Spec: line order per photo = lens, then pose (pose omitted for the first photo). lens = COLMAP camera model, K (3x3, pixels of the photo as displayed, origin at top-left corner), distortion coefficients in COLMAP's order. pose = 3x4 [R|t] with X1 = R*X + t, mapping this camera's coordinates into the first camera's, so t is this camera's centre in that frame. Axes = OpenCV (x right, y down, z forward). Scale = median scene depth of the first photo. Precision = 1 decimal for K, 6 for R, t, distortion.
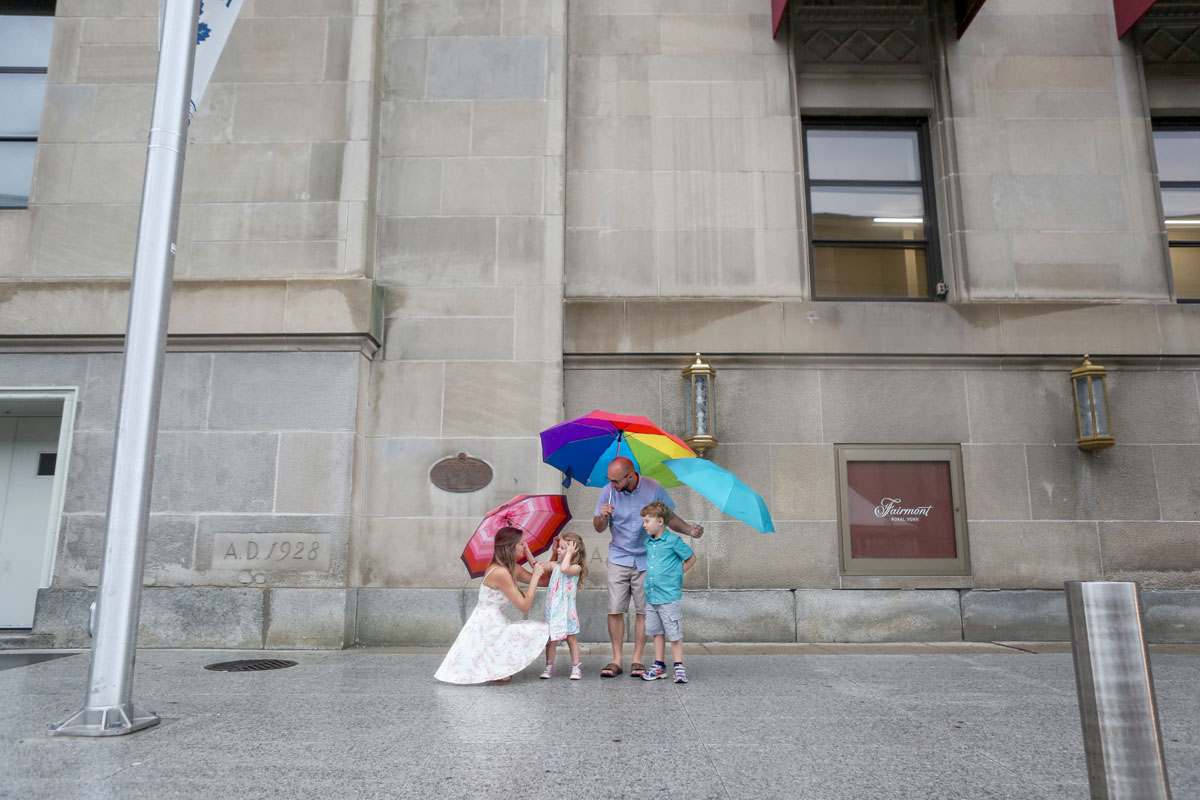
lens RADIAL K [[827.2, 0, 598.8], [0, 827.2, 402.3], [0, 0, 1]] dist [-0.046763, 0.020546]
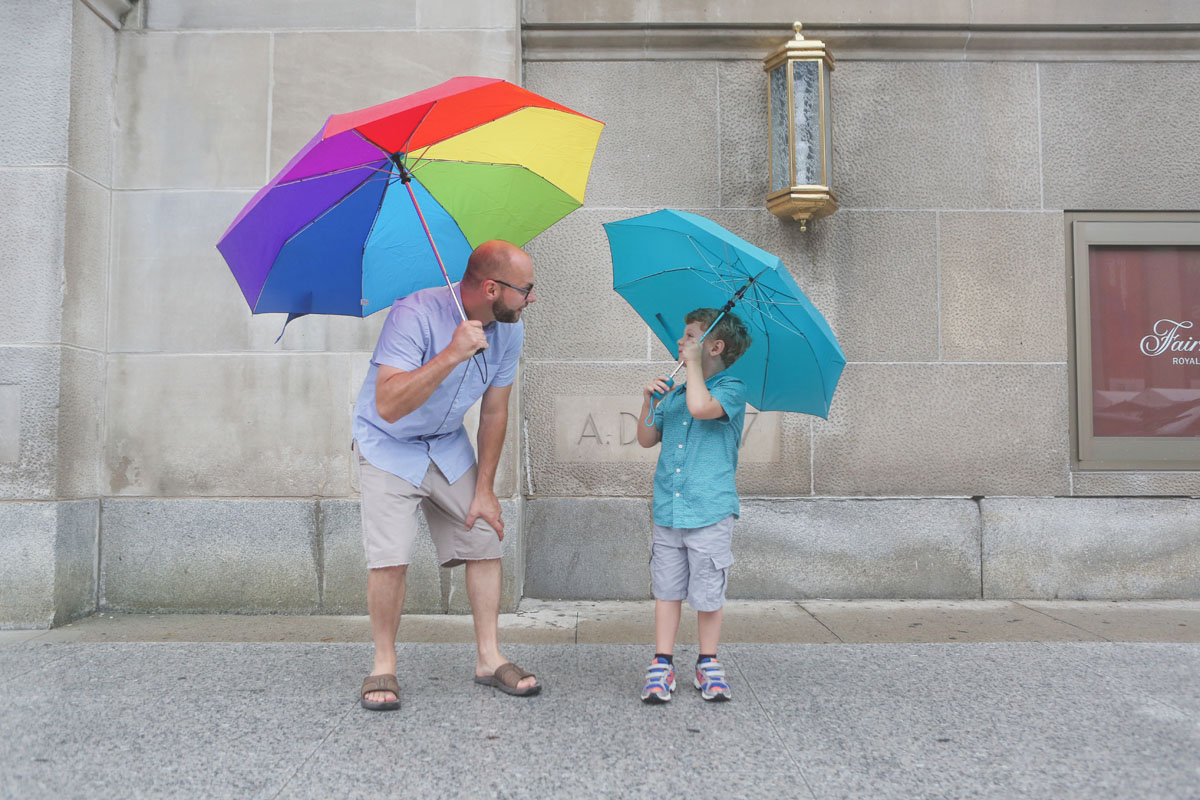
lens RADIAL K [[960.0, 0, 599.8], [0, 960.0, 399.4], [0, 0, 1]] dist [-0.023793, 0.030428]
pose [[0.999977, -0.001239, 0.006627, -0.000811], [0.000272, 0.989577, 0.144007, 0.083433], [-0.006737, -0.144002, 0.989555, 0.428533]]
